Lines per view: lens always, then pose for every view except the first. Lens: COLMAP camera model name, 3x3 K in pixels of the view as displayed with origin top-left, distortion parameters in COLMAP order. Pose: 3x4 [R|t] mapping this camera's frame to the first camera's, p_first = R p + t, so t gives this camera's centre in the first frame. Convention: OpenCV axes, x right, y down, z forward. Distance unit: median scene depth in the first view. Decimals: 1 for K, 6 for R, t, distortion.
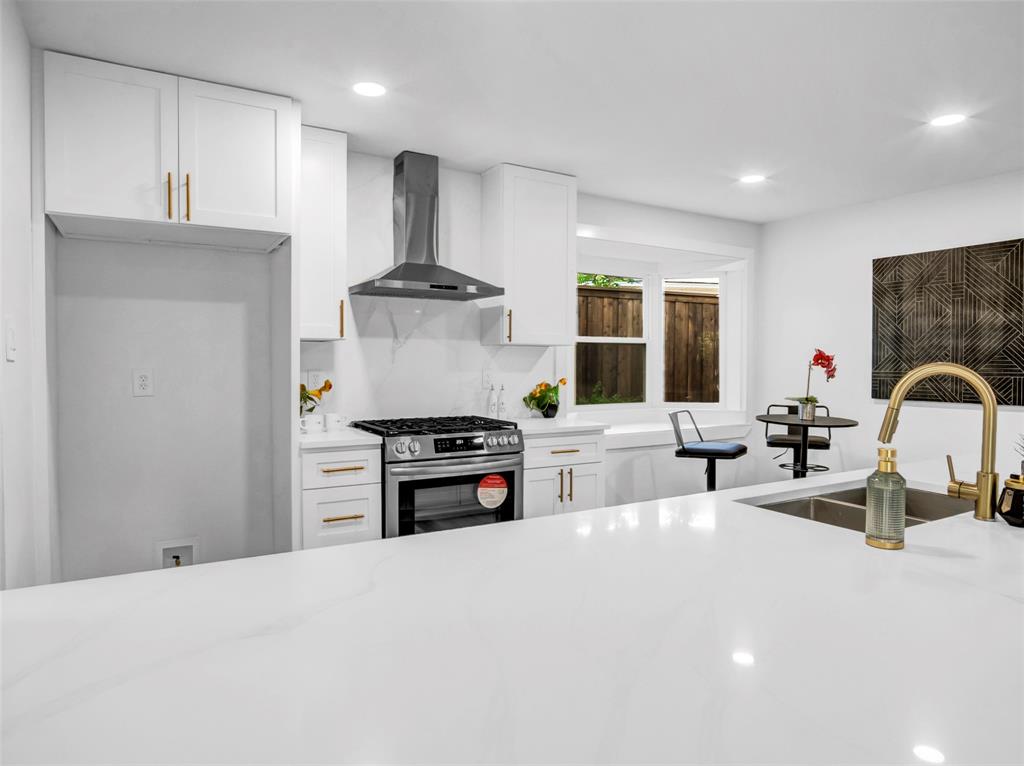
lens RADIAL K [[627.9, 0, 520.7], [0, 627.9, 373.1], [0, 0, 1]] dist [-0.010600, 0.001304]
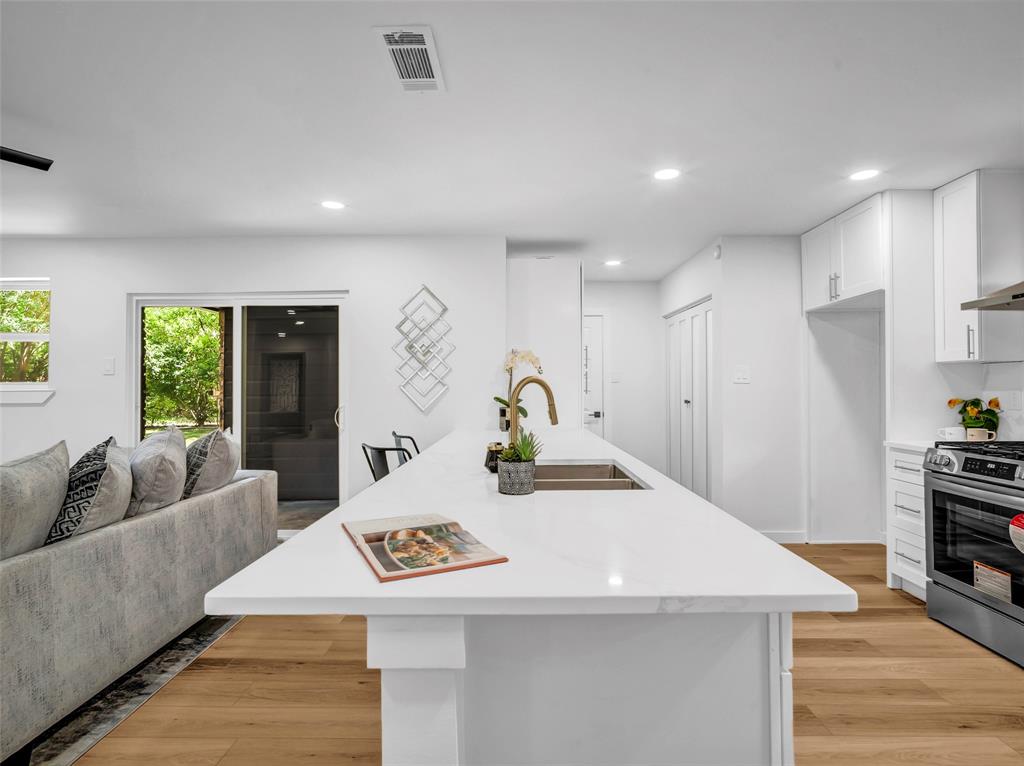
lens RADIAL K [[543.8, 0, 516.6], [0, 543.8, 379.1], [0, 0, 1]] dist [-0.010668, 0.005927]
pose [[-0.510125, -0.019208, -0.859886, 0.819690], [-0.017666, 0.999774, -0.011853, 0.003815], [0.859919, 0.009144, -0.510348, 0.704540]]
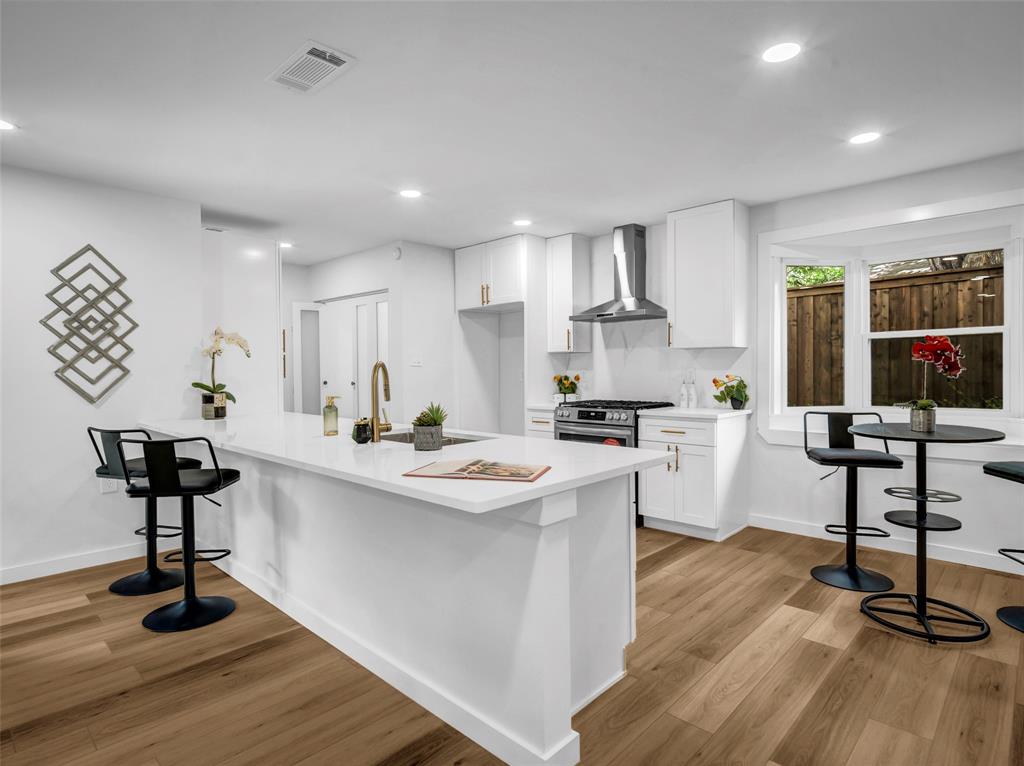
lens RADIAL K [[572.8, 0, 536.9], [0, 572.8, 376.0], [0, 0, 1]] dist [0.006833, 0.002124]
pose [[0.293893, 0.004763, -0.955826, 1.078451], [-0.006095, 0.999977, 0.003109, 0.009244], [0.955819, 0.004912, 0.293915, 0.387711]]
